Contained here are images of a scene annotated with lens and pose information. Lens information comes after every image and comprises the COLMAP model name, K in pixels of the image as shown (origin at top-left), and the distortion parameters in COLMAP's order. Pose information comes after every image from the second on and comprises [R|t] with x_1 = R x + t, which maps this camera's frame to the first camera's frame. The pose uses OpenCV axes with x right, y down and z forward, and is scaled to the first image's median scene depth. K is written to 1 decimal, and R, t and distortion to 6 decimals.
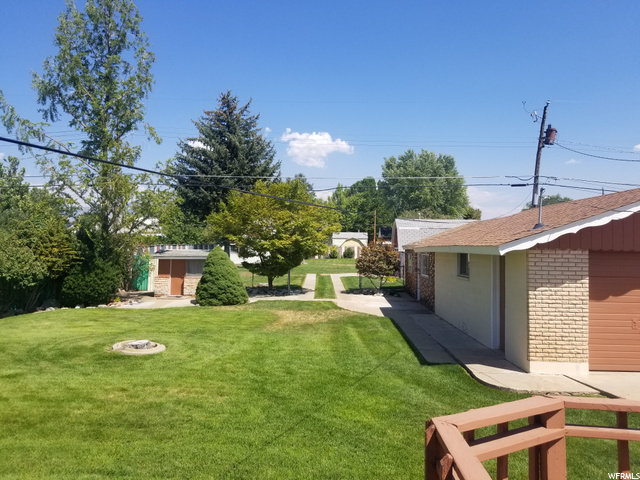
lens RADIAL K [[516.4, 0, 312.6], [0, 516.4, 237.1], [0, 0, 1]] dist [0.105101, -0.162196]
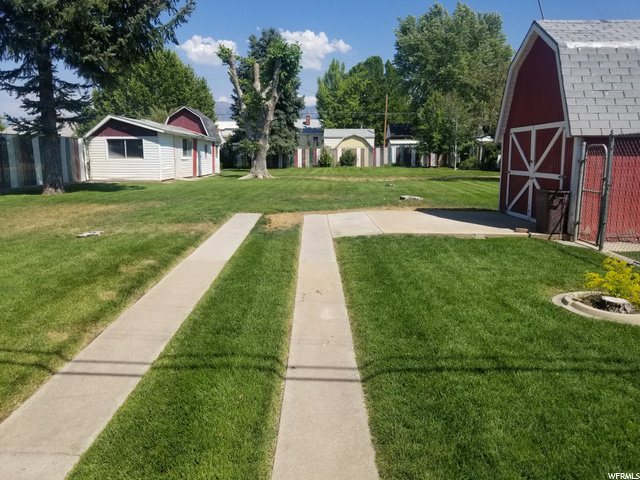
lens RADIAL K [[516.4, 0, 312.6], [0, 516.4, 237.1], [0, 0, 1]] dist [0.105101, -0.162196]
pose [[0.999927, -0.009156, 0.007876, 0.037493], [0.007645, 0.984694, 0.174123, 0.029307], [-0.009350, -0.174050, 0.984692, 0.663140]]
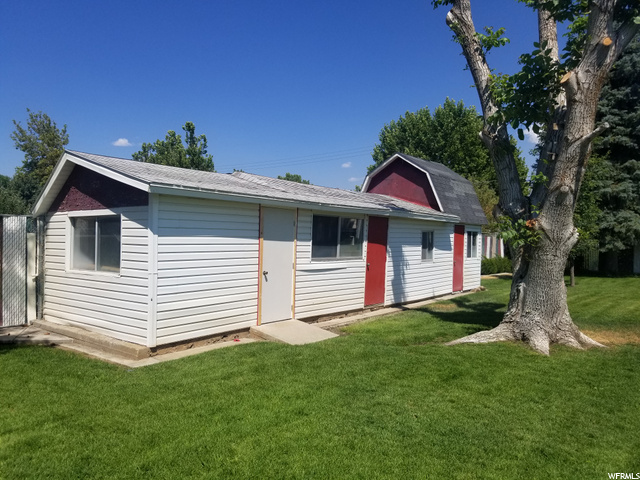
lens RADIAL K [[516.4, 0, 312.6], [0, 516.4, 237.1], [0, 0, 1]] dist [0.105101, -0.162196]
pose [[0.817796, -0.002766, -0.575501, 0.004149], [0.007651, 0.999952, 0.006067, 0.028790], [0.575457, -0.009365, 0.817778, 1.491943]]
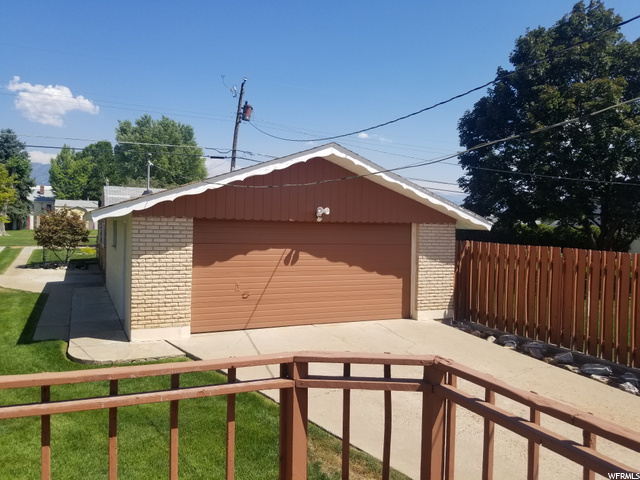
lens RADIAL K [[516.4, 0, 312.6], [0, 516.4, 237.1], [0, 0, 1]] dist [0.105101, -0.162196]
pose [[0.894673, -0.005629, 0.446686, 0.073285], [-0.019072, 0.998528, 0.050783, 0.001590], [-0.446314, -0.053953, 0.893248, -0.005311]]
